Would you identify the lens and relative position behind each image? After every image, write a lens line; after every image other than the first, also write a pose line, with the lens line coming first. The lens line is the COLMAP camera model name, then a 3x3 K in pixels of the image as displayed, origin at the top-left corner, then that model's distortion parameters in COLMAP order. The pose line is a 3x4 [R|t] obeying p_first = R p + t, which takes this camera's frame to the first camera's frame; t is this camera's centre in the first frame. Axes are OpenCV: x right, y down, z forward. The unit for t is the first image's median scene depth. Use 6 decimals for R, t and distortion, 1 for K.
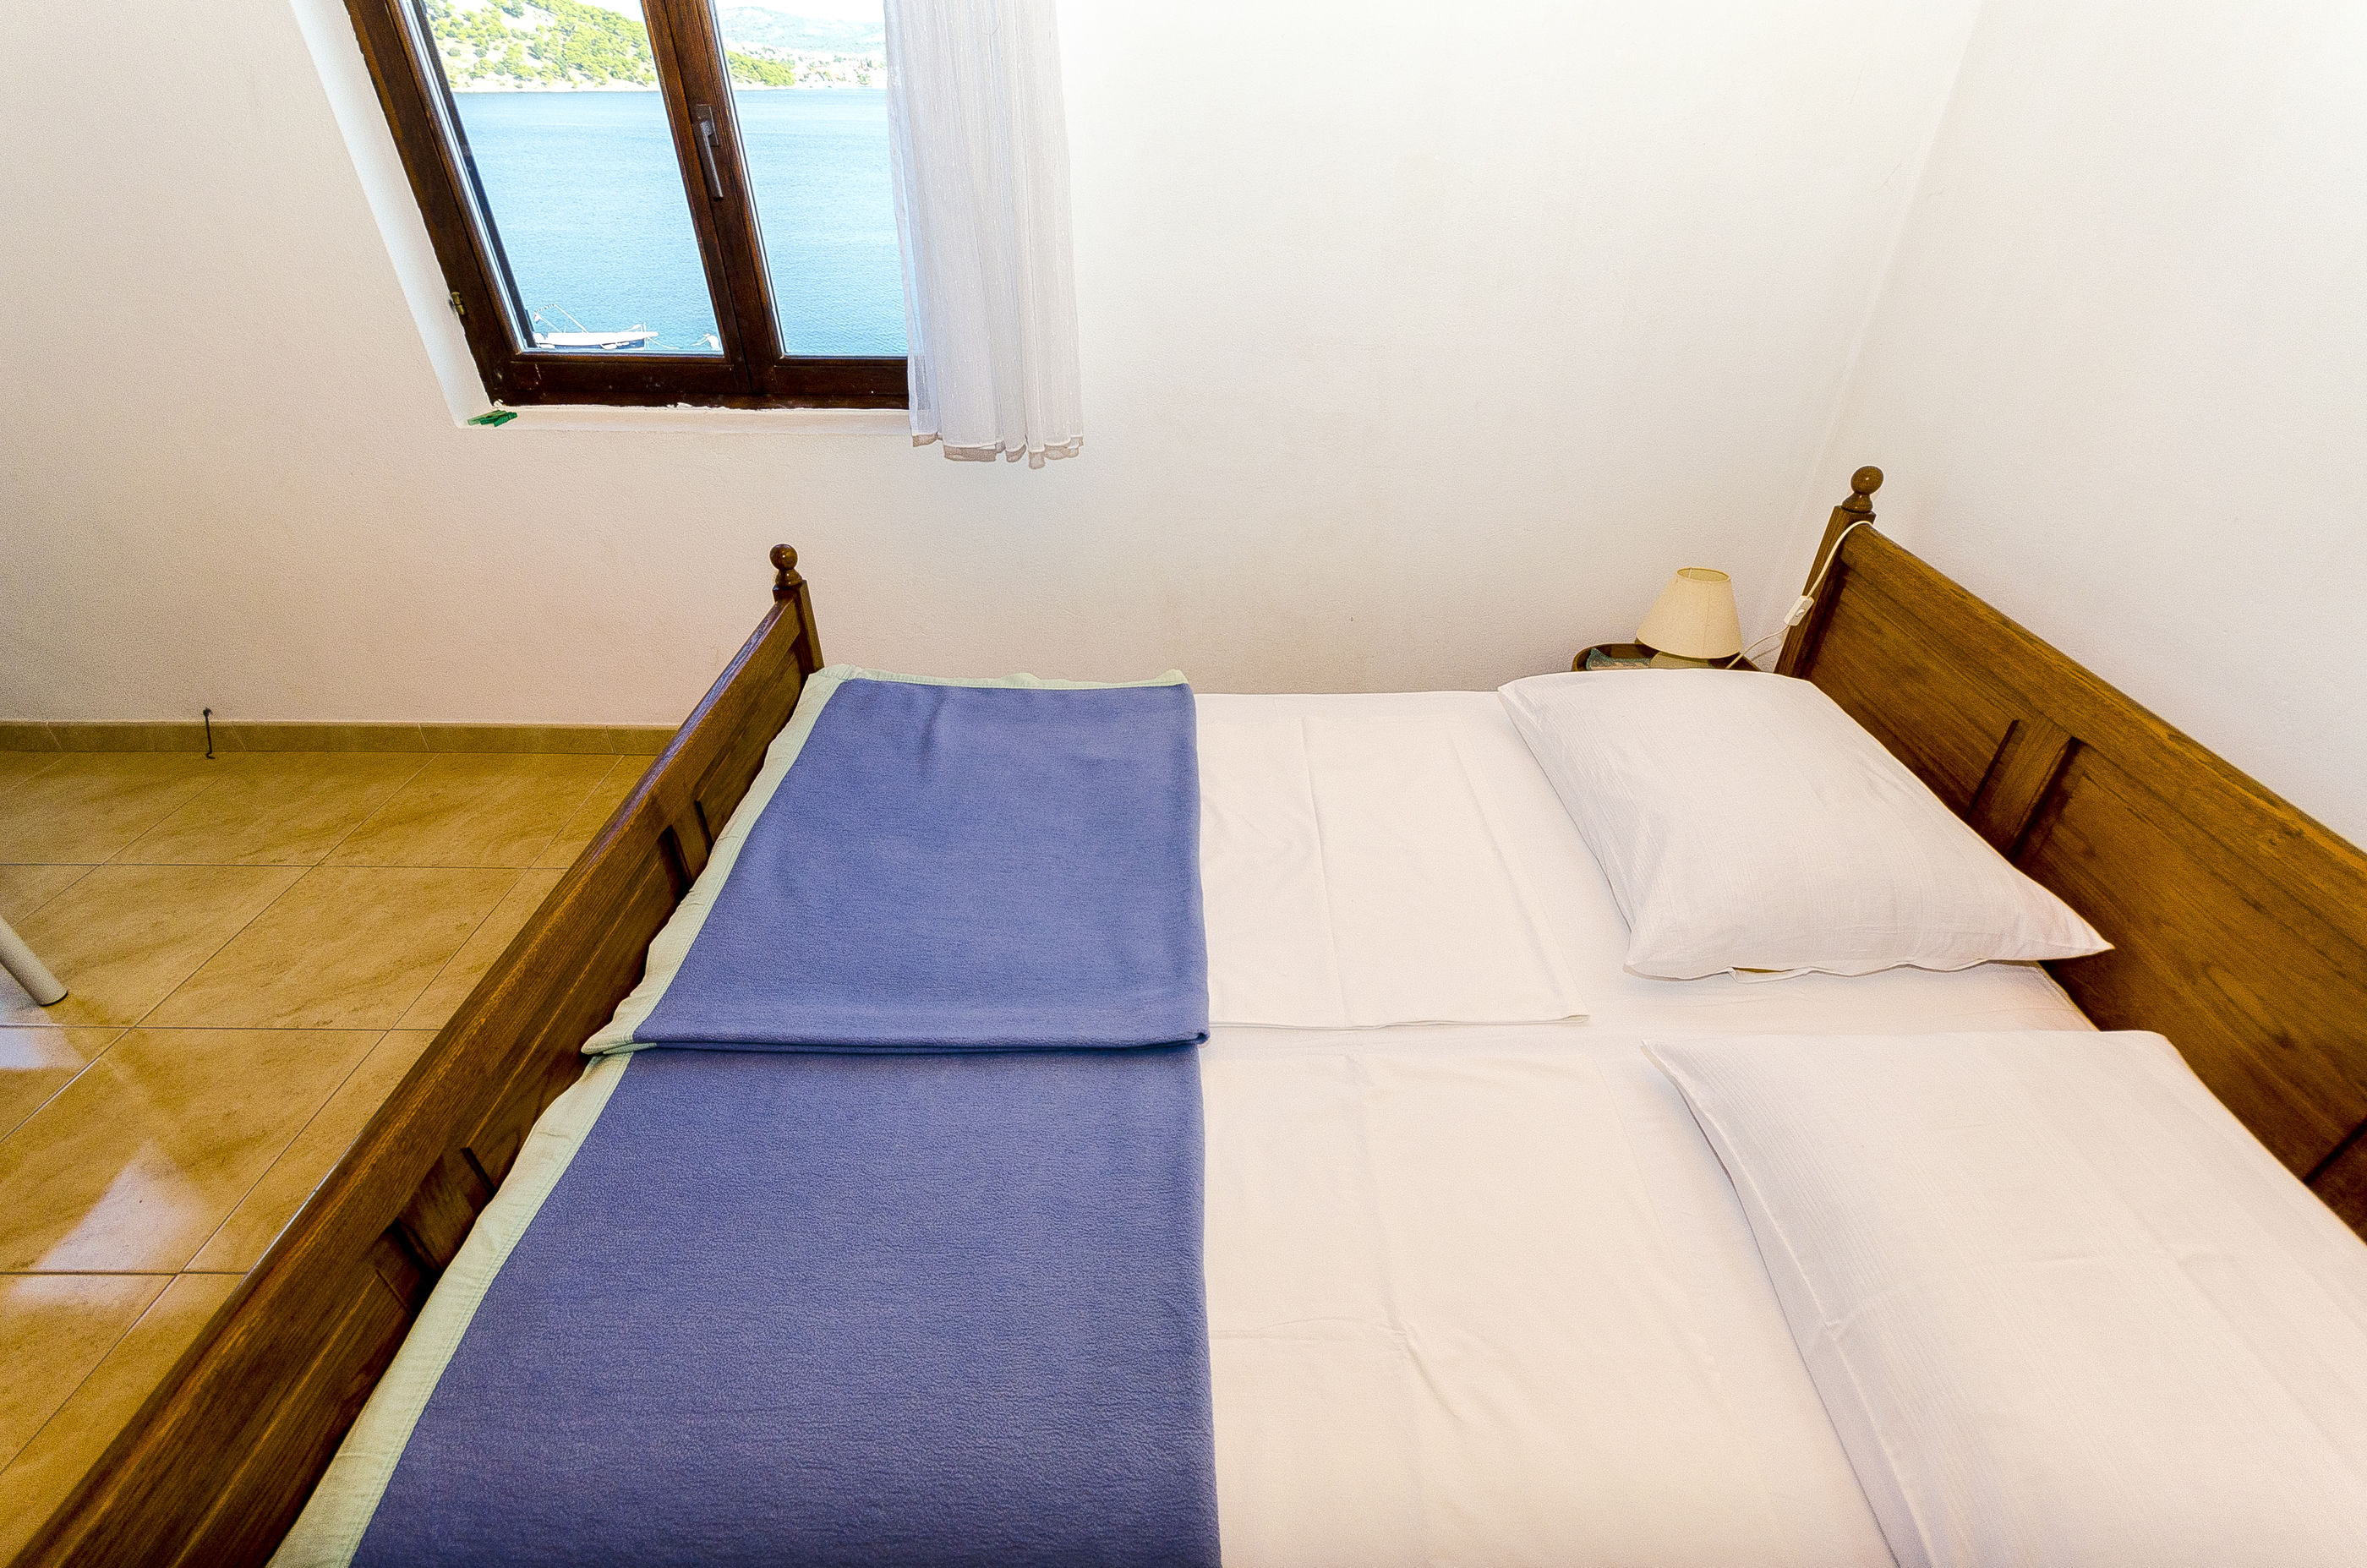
lens RADIAL K [[1061.7, 0, 1179.4], [0, 1061.7, 813.2], [0, 0, 1]] dist [0.001613, -0.000195]
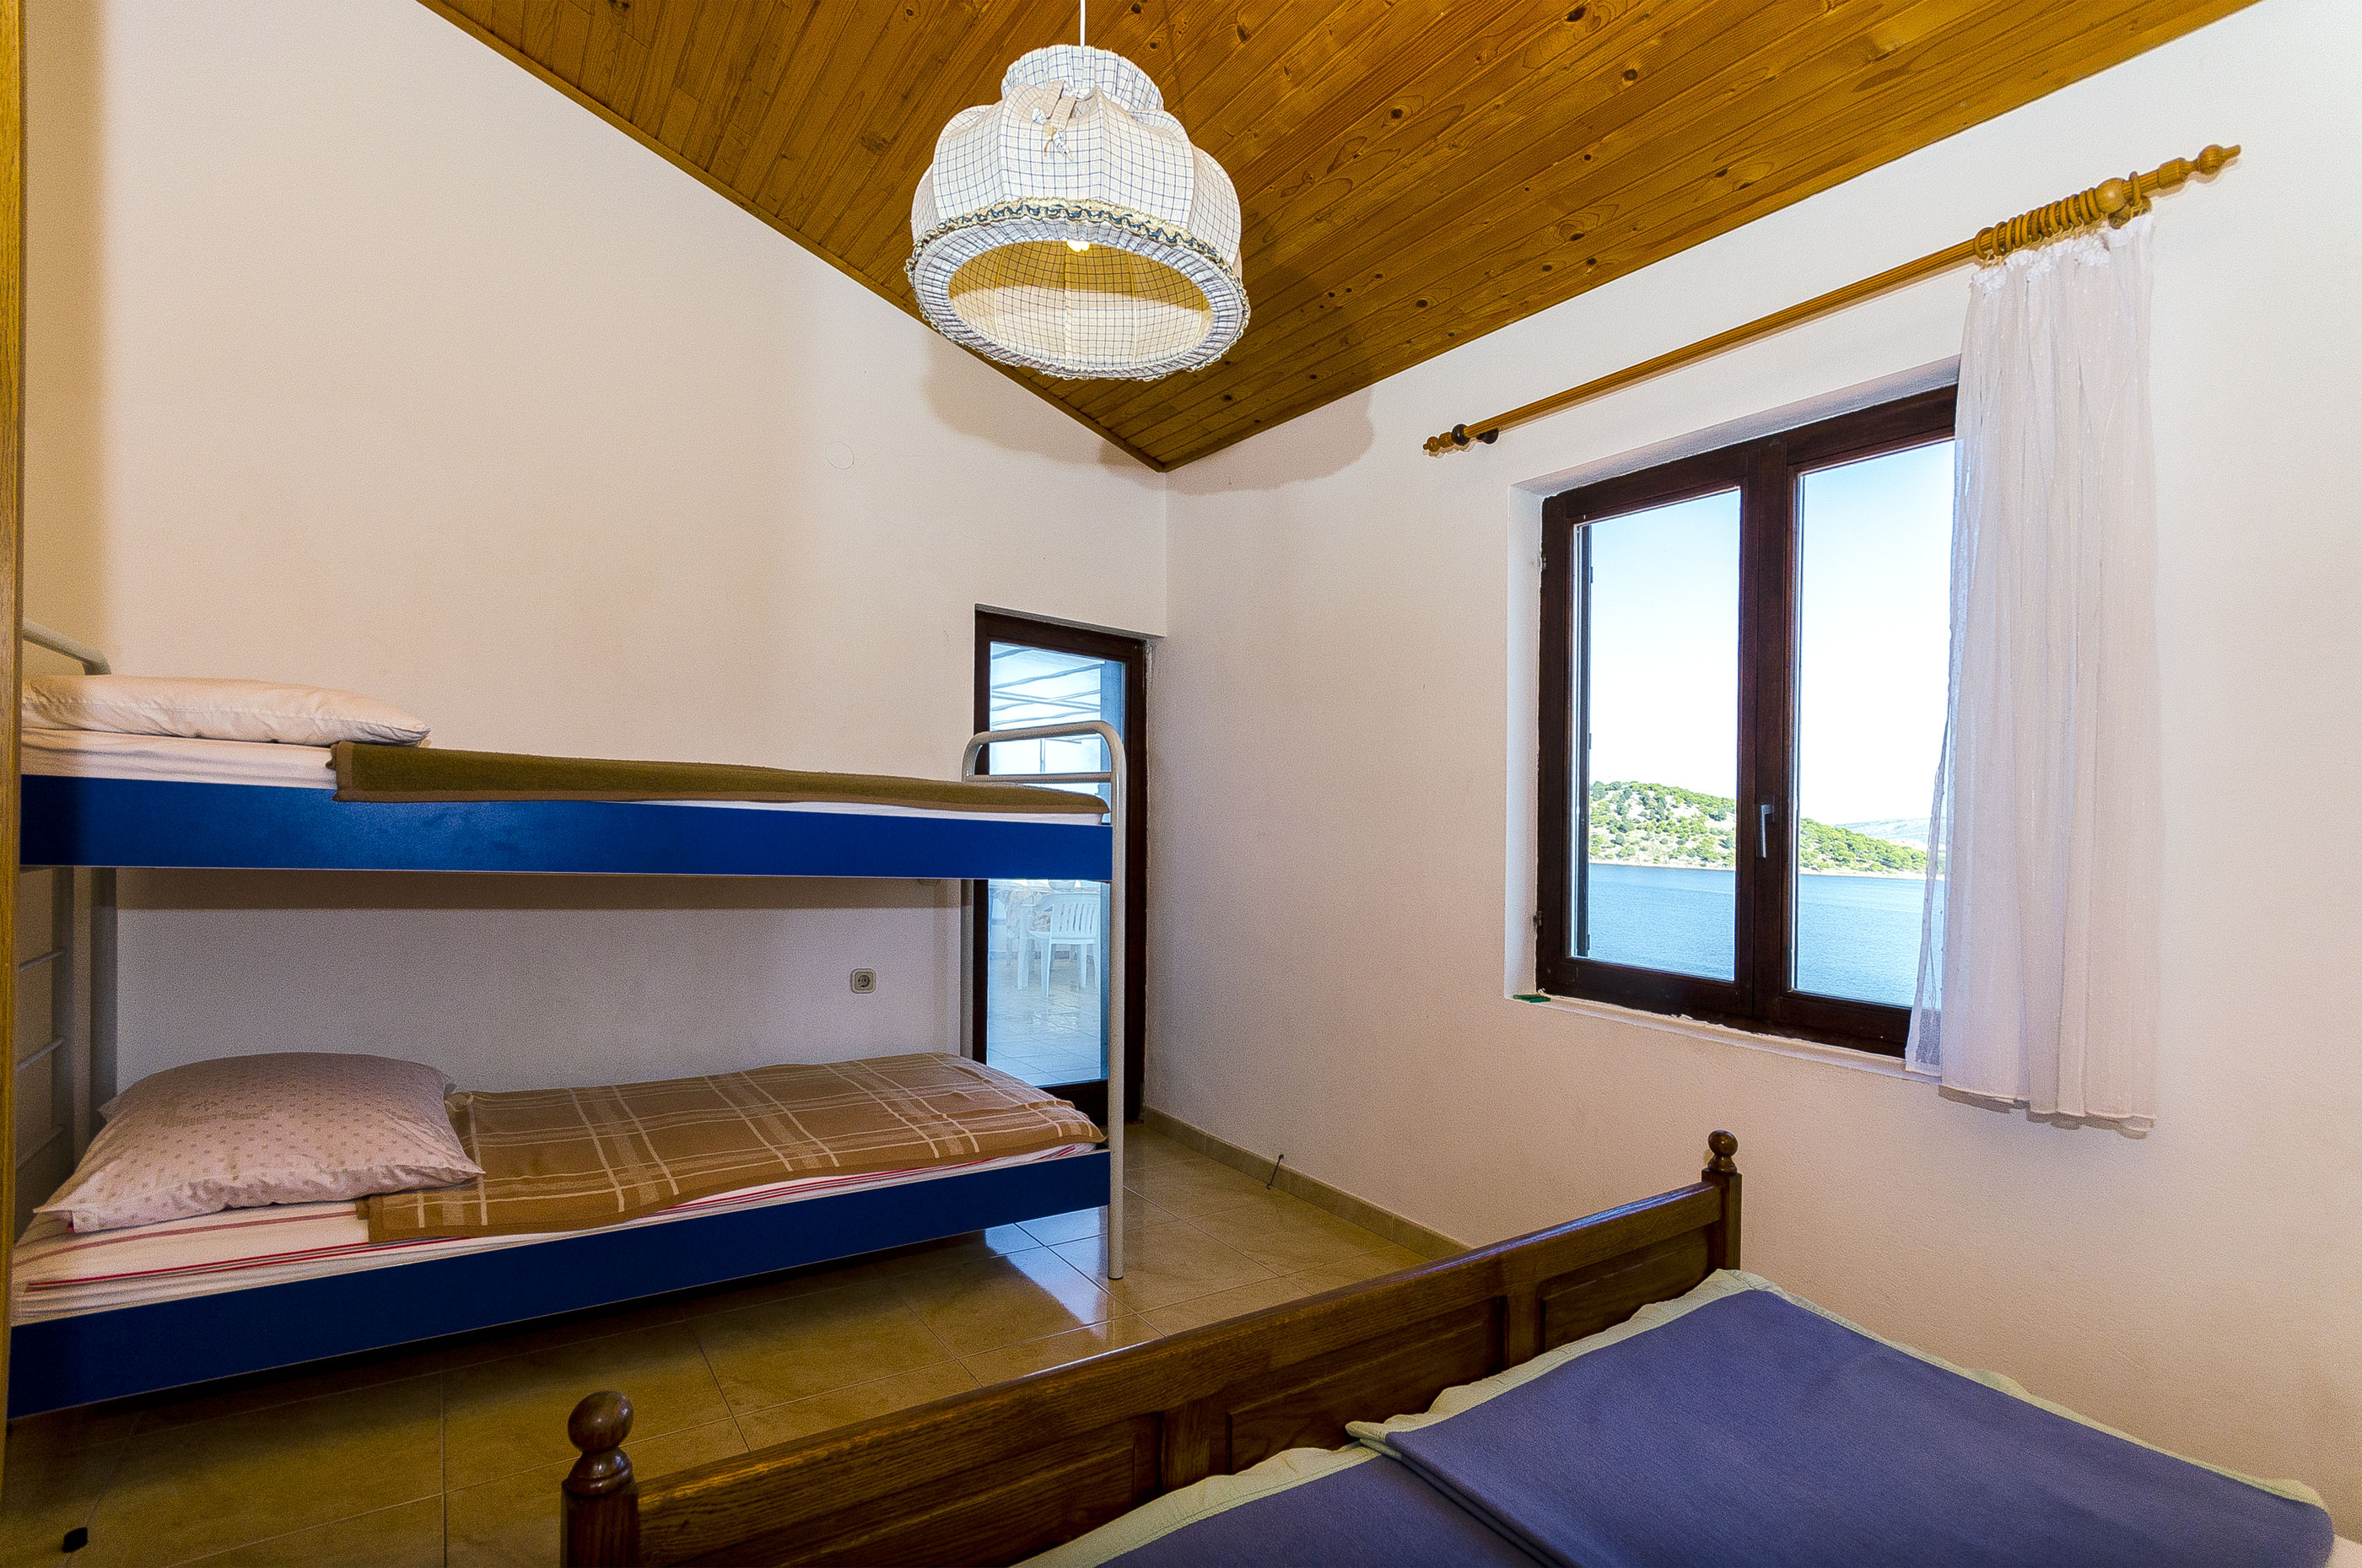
lens RADIAL K [[1044.2, 0, 1178.1], [0, 1044.2, 837.2], [0, 0, 1]] dist [-0.001180, -0.000216]
pose [[0.589830, 0.008042, -0.807488, 0.117701], [-0.479779, 0.807816, -0.342410, 0.108263], [0.649548, 0.589379, 0.480333, 0.006150]]
